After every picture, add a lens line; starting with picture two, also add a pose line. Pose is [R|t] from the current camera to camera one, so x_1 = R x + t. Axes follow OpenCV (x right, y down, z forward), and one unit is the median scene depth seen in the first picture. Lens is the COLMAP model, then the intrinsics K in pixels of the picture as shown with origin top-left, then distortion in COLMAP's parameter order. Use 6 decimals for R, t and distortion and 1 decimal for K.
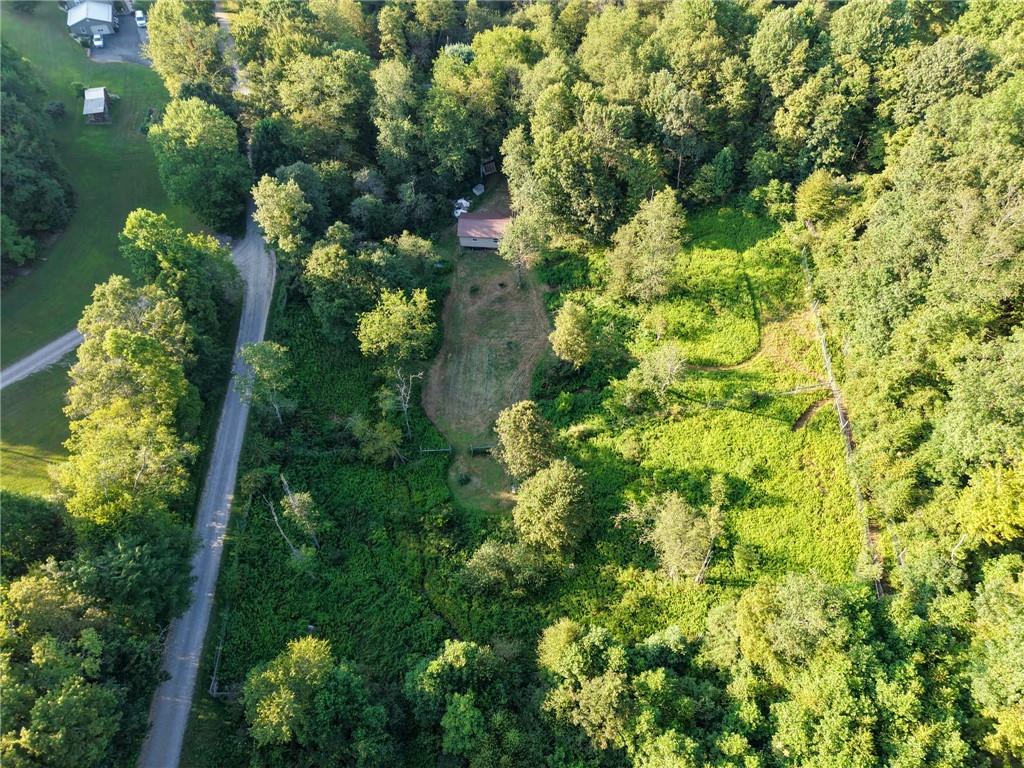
lens RADIAL K [[686.3, 0, 513.4], [0, 686.3, 395.0], [0, 0, 1]] dist [0.003037, -0.004744]
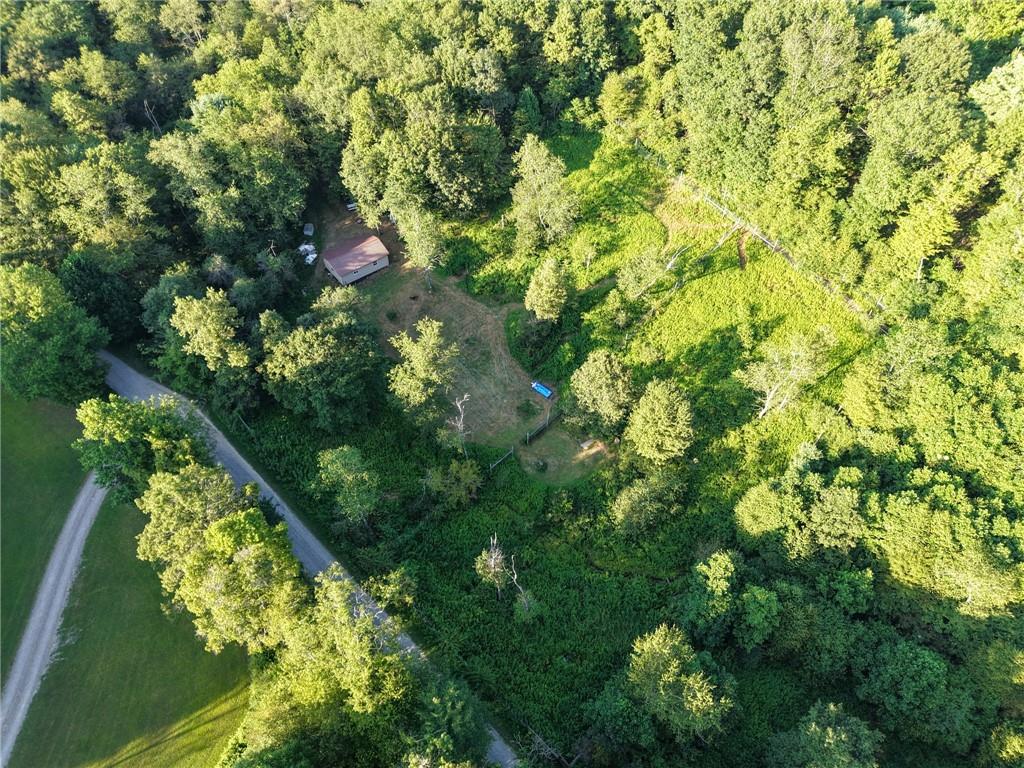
lens RADIAL K [[686.3, 0, 513.4], [0, 686.3, 395.0], [0, 0, 1]] dist [0.003037, -0.004744]
pose [[0.750234, -0.523847, 0.403402, -0.429255], [0.519604, 0.844428, 0.130207, -0.111353], [-0.408853, 0.111924, 0.905711, 0.085979]]
